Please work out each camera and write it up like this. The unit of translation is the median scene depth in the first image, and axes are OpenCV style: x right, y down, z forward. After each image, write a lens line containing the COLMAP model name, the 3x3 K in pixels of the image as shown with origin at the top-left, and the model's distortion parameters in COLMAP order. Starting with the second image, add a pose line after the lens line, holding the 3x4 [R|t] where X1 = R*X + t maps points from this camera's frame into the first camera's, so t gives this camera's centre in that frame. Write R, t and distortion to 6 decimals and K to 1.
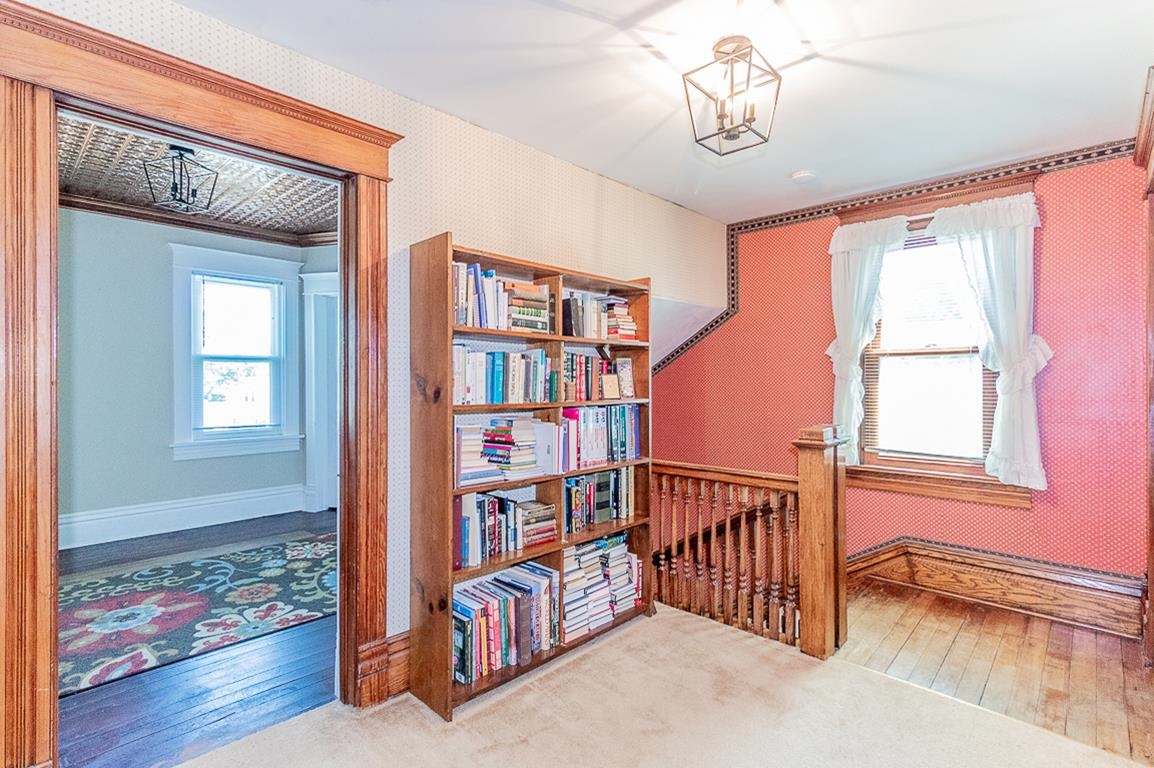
lens RADIAL K [[544.5, 0, 644.9], [0, 544.5, 373.4], [0, 0, 1]] dist [0.001050, 0.003033]
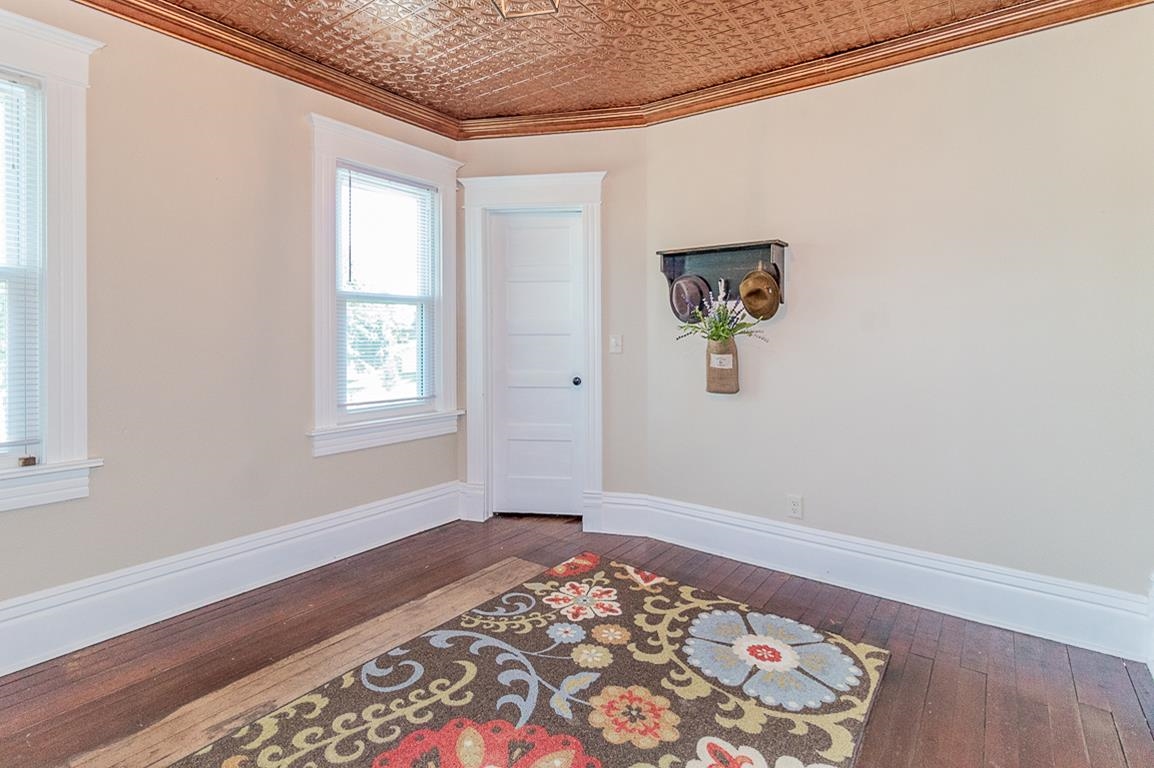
lens RADIAL K [[544.5, 0, 627.8], [0, 544.5, 333.8], [0, 0, 1]] dist [0.001050, 0.003033]
pose [[0.994923, 0.001992, 0.100617, -0.695005], [-0.002226, 0.999995, 0.002218, 0.017126], [-0.100612, -0.002431, 0.994923, 0.408440]]
